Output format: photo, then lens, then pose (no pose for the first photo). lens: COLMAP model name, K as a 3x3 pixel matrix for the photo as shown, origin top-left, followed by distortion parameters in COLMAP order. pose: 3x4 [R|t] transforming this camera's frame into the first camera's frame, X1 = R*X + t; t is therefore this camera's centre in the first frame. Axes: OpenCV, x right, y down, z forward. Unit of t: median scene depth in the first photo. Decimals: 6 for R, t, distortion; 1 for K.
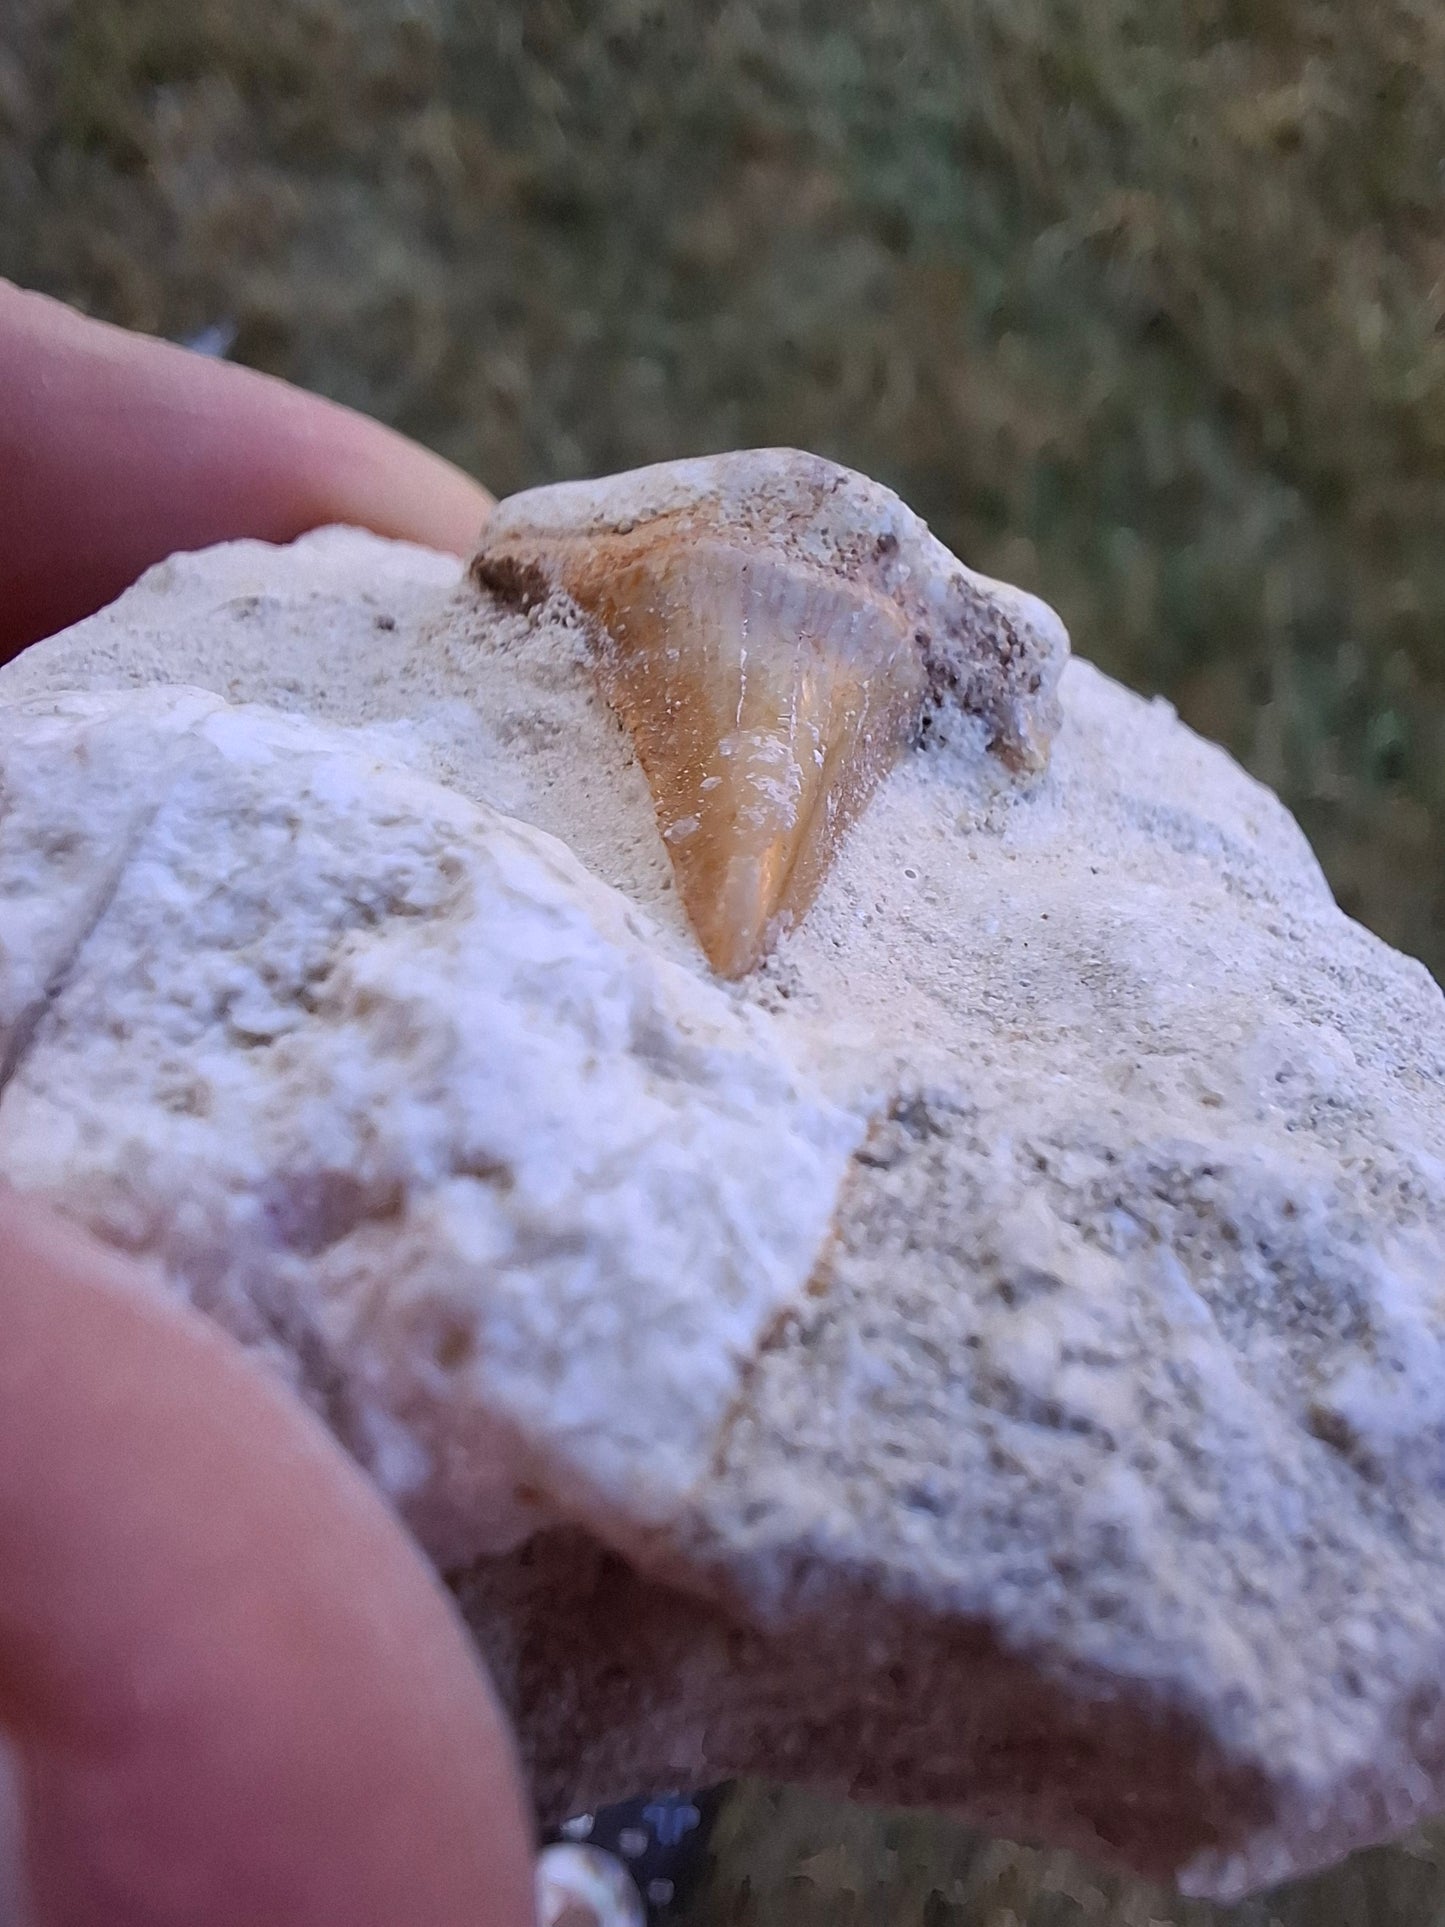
lens RADIAL K [[1663.4, 0, 795.9], [0, 1663.4, 897.9], [0, 0, 1]] dist [-0.056987, 0.007689]
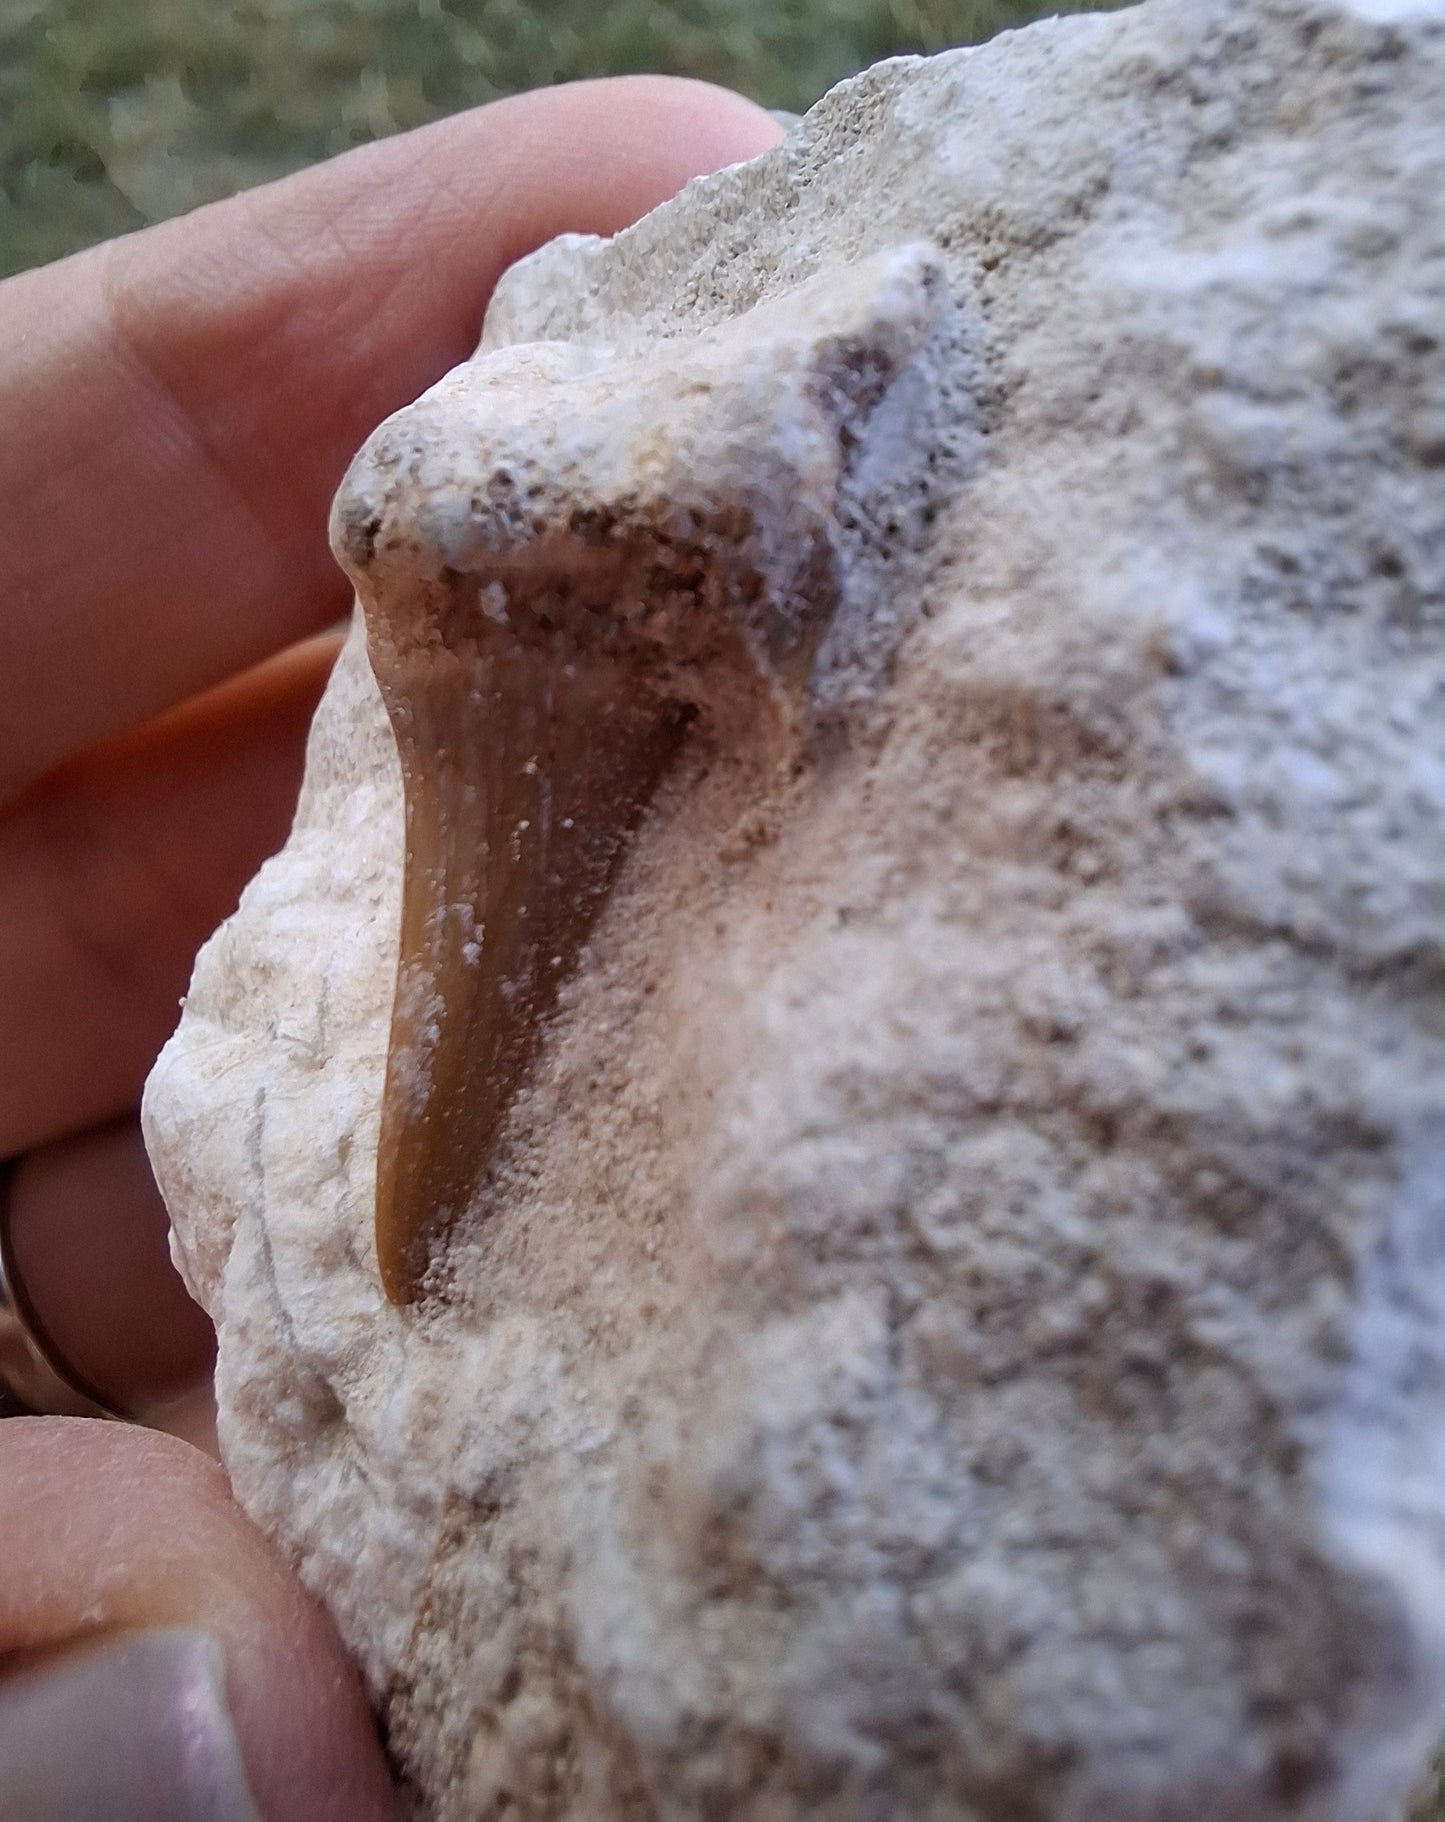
lens RADIAL K [[1499.6, 0, 751.1], [0, 1499.6, 877.1], [0, 0, 1]] dist [-0.047412, 0.007967]
pose [[0.478315, 0.044353, -0.877068, 0.964649], [0.619396, 0.690955, 0.372733, -0.389104], [0.622546, -0.721536, 0.303022, 1.060048]]
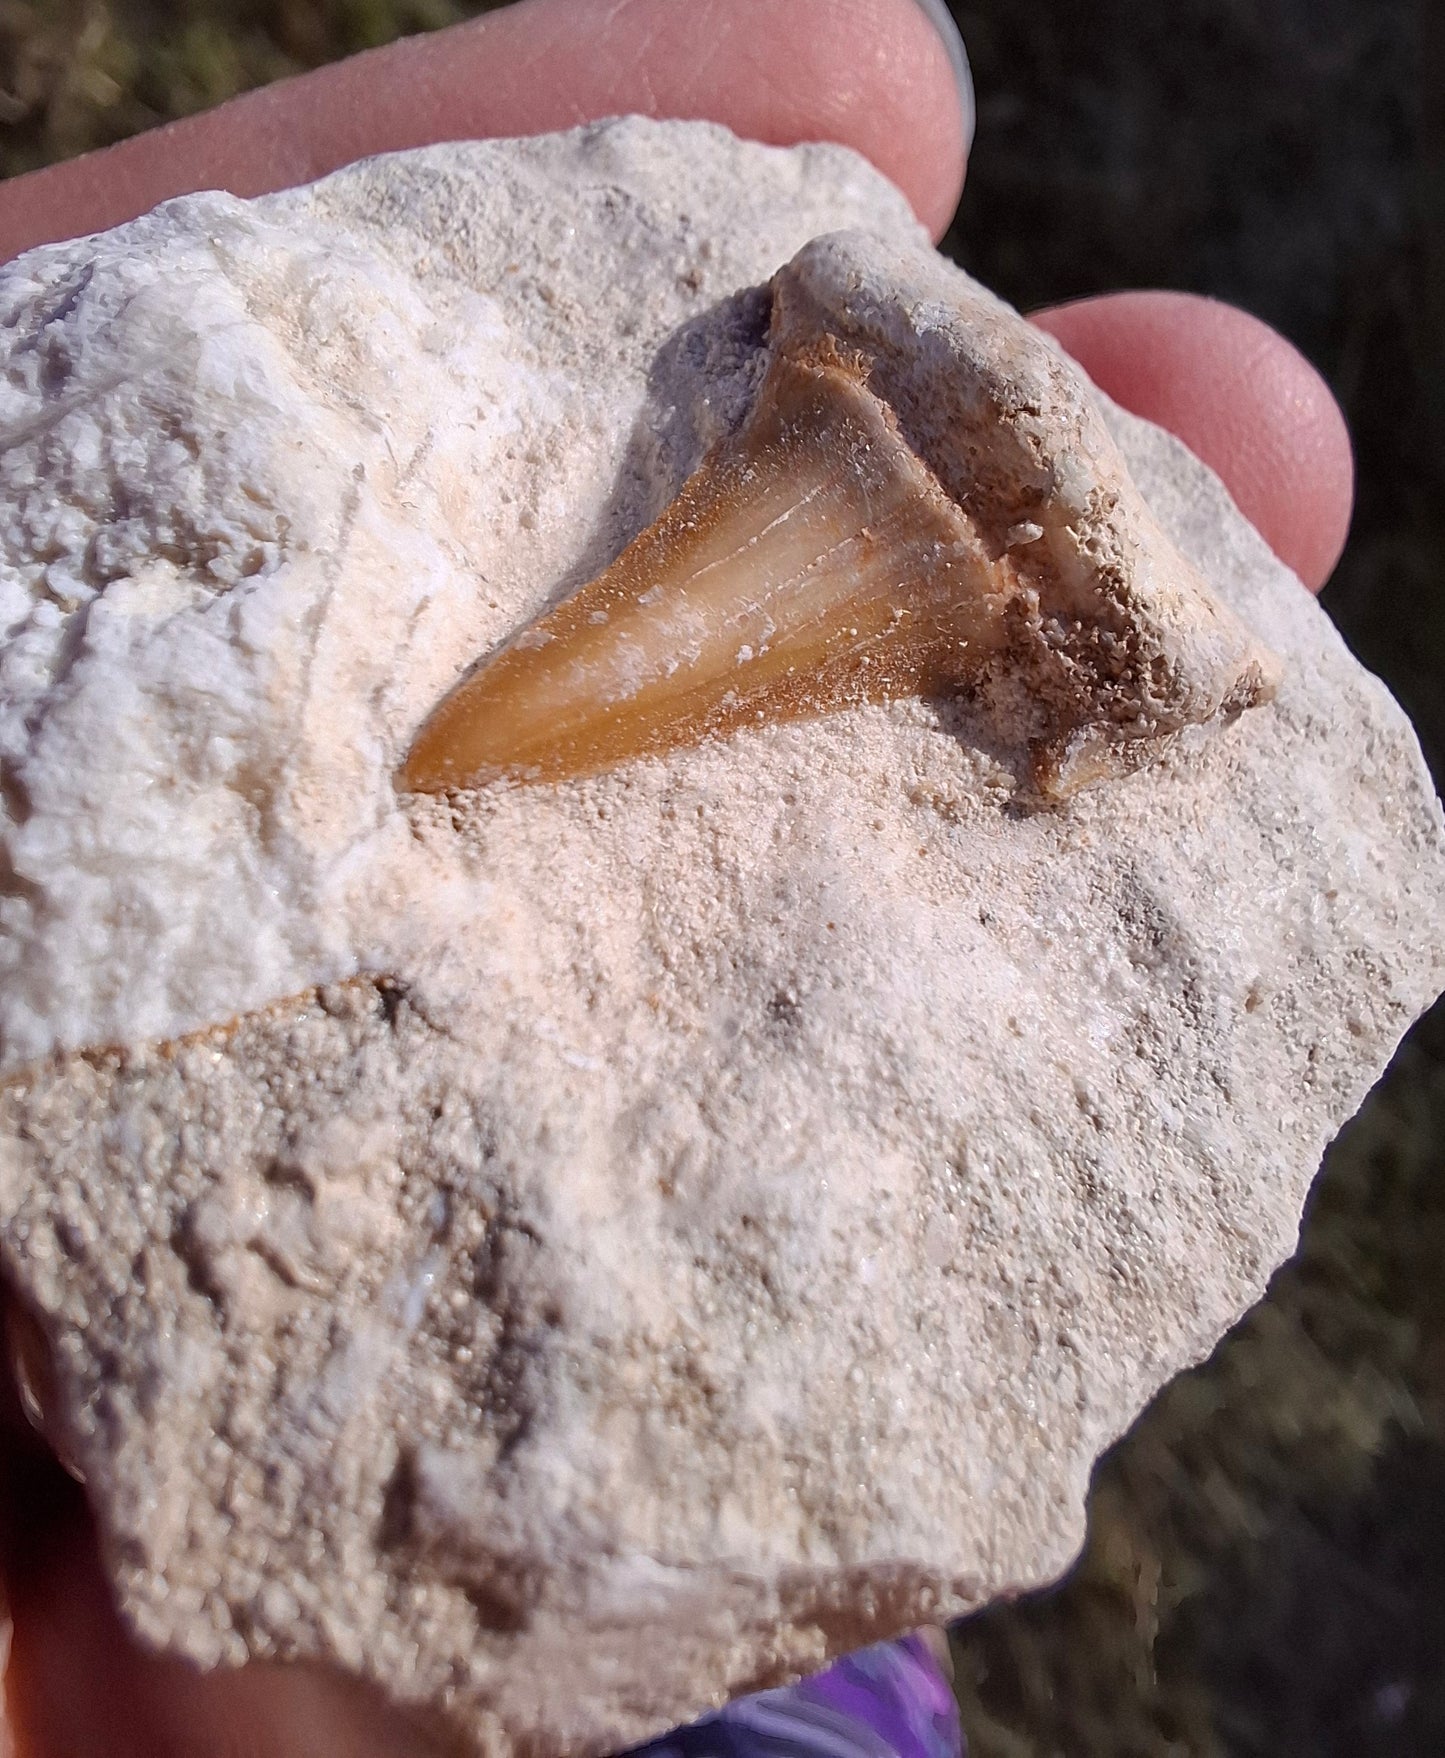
lens RADIAL K [[1617.5, 0, 729.5], [0, 1617.5, 758.6], [0, 0, 1]] dist [-0.068371, 0.000000]
pose [[0.680120, 0.623090, -0.386257, 0.500898], [-0.506920, 0.780334, 0.366212, -0.459562], [0.529593, -0.053267, 0.846578, 0.221543]]
